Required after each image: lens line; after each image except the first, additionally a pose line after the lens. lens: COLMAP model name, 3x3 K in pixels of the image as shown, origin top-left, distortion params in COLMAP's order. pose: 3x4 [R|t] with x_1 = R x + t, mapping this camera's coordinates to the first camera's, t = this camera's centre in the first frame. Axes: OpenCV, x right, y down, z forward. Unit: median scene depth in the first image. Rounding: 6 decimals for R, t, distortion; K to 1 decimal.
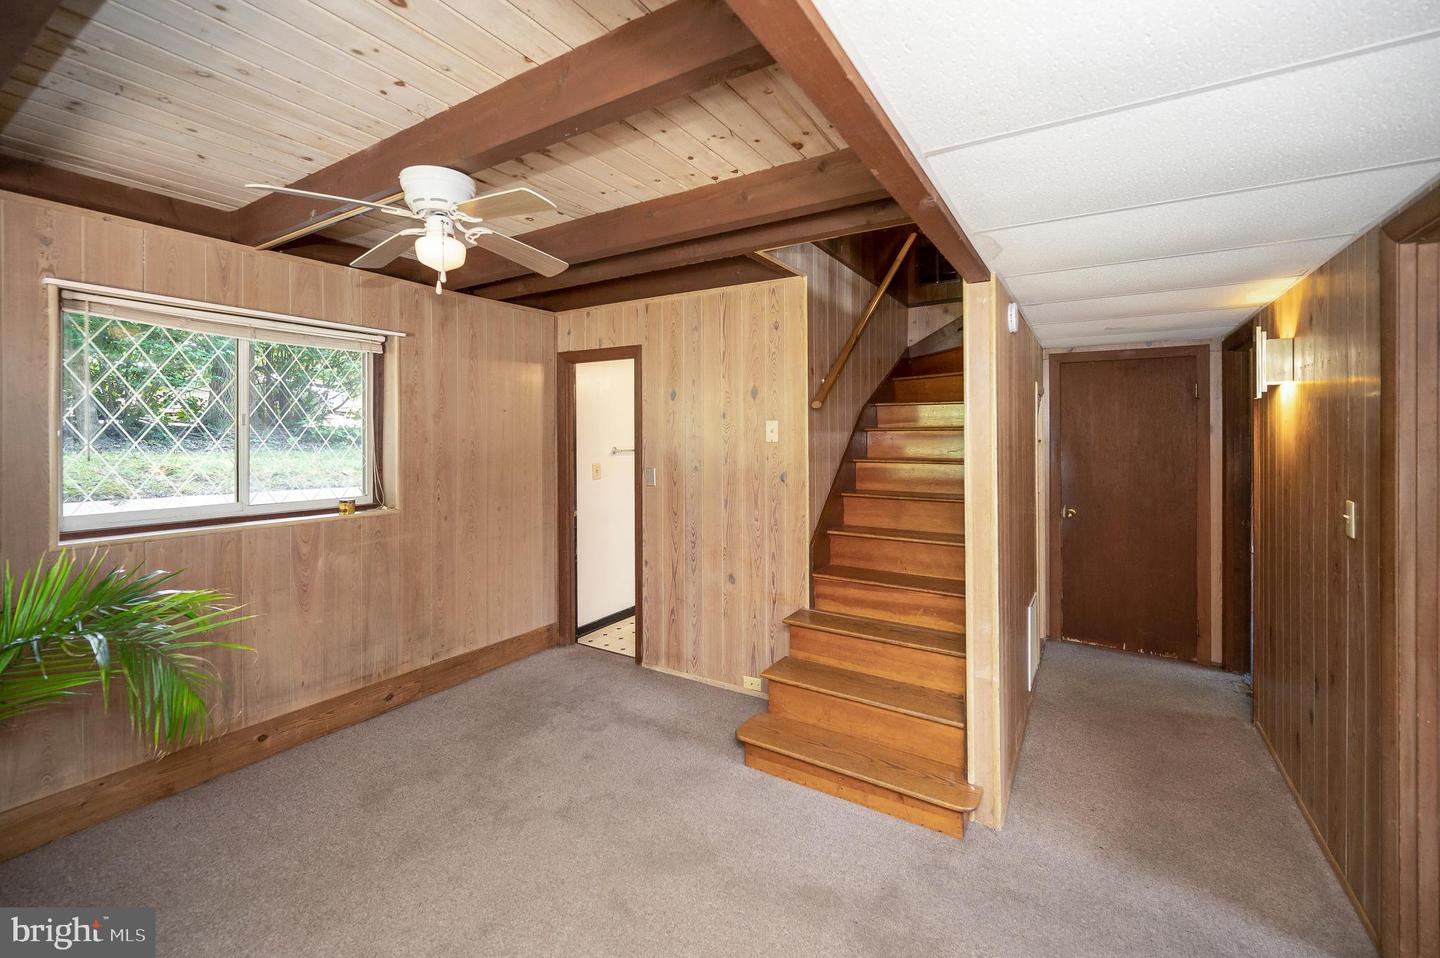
lens RADIAL K [[593.6, 0, 730.0], [0, 593.6, 442.4], [0, 0, 1]] dist [-0.001459, -0.000089]
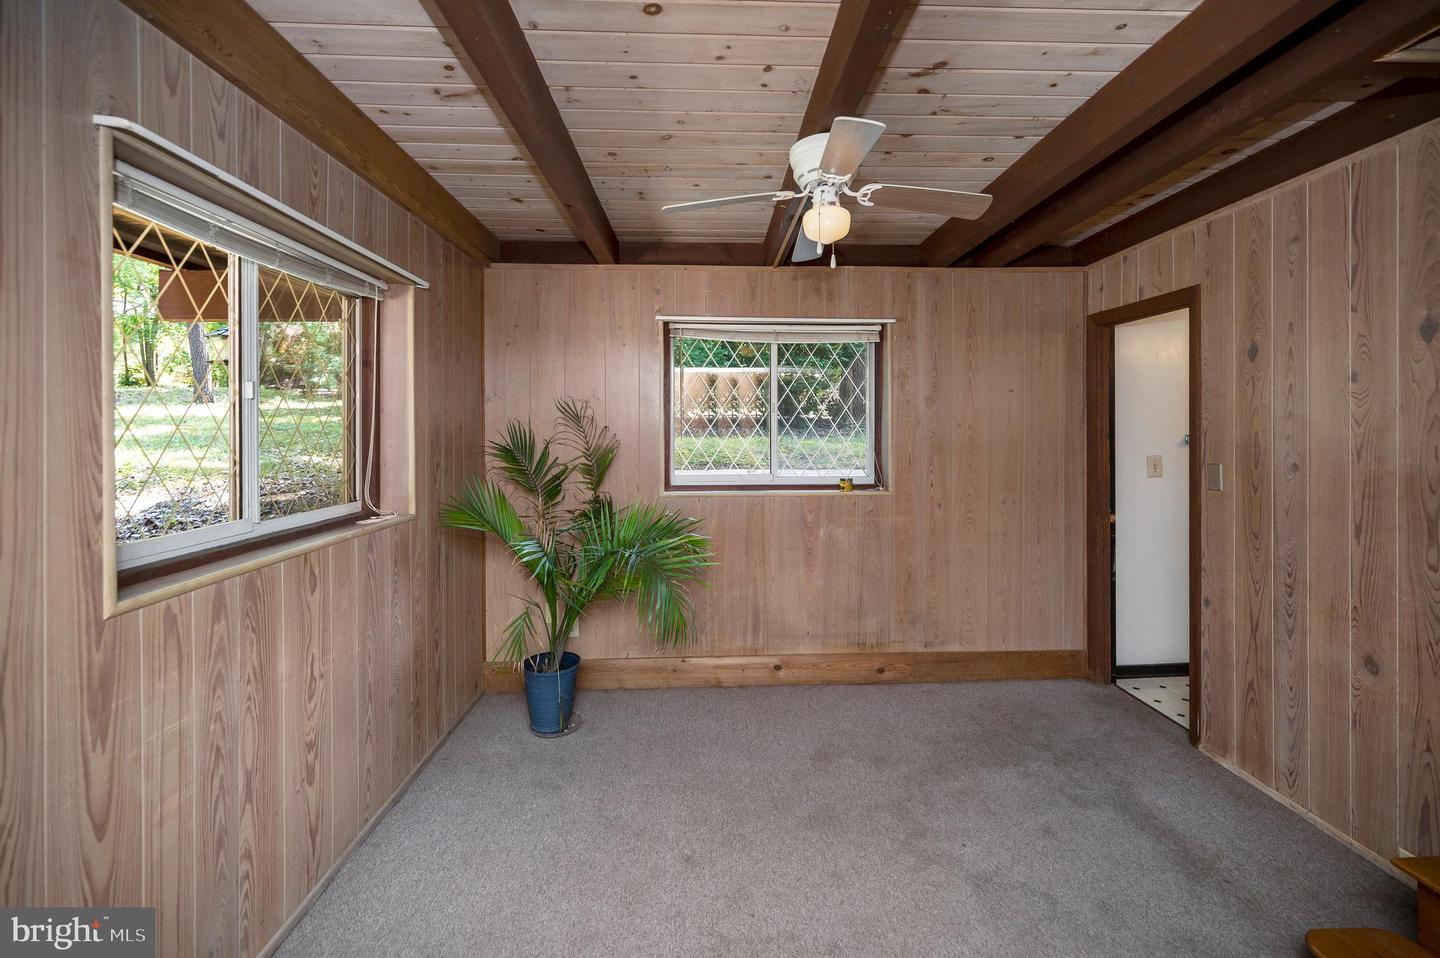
lens RADIAL K [[593.6, 0, 733.4], [0, 593.6, 436.9], [0, 0, 1]] dist [-0.001459, -0.000089]
pose [[0.563227, 0.008439, -0.826259, 0.126106], [-0.005732, 0.999964, 0.006306, 0.012344], [0.826282, 0.001184, 0.563255, 0.179072]]
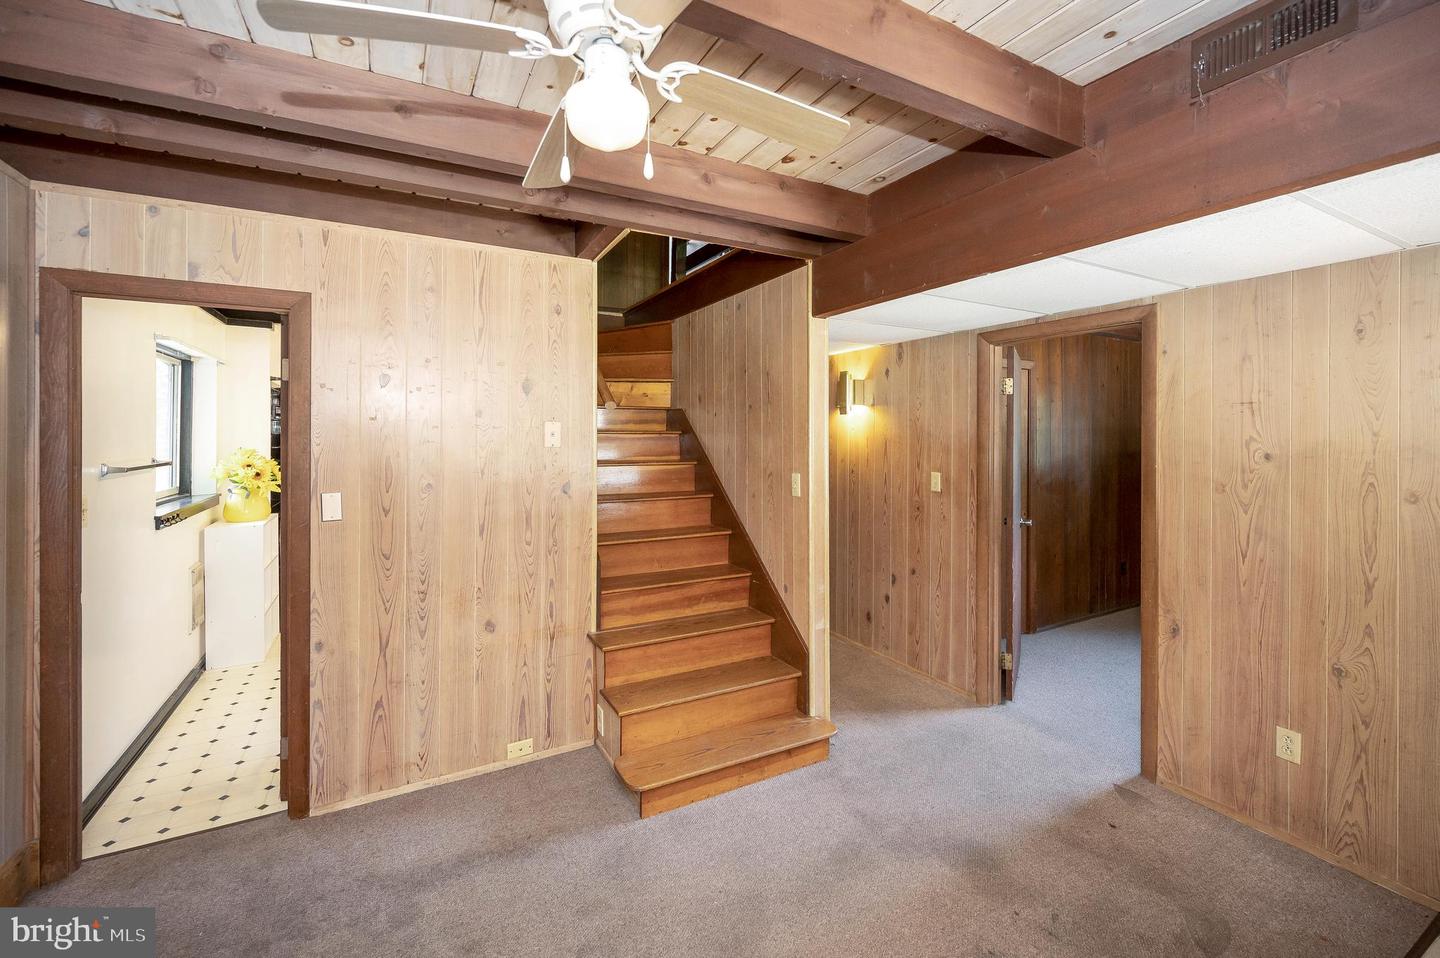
lens RADIAL K [[593.6, 0, 736.3], [0, 593.6, 441.8], [0, 0, 1]] dist [-0.001459, -0.000089]
pose [[0.497318, -0.008945, 0.867522, -0.505358], [0.013540, 0.999905, 0.002547, -0.006858], [-0.867462, 0.010480, 0.497392, 0.340679]]
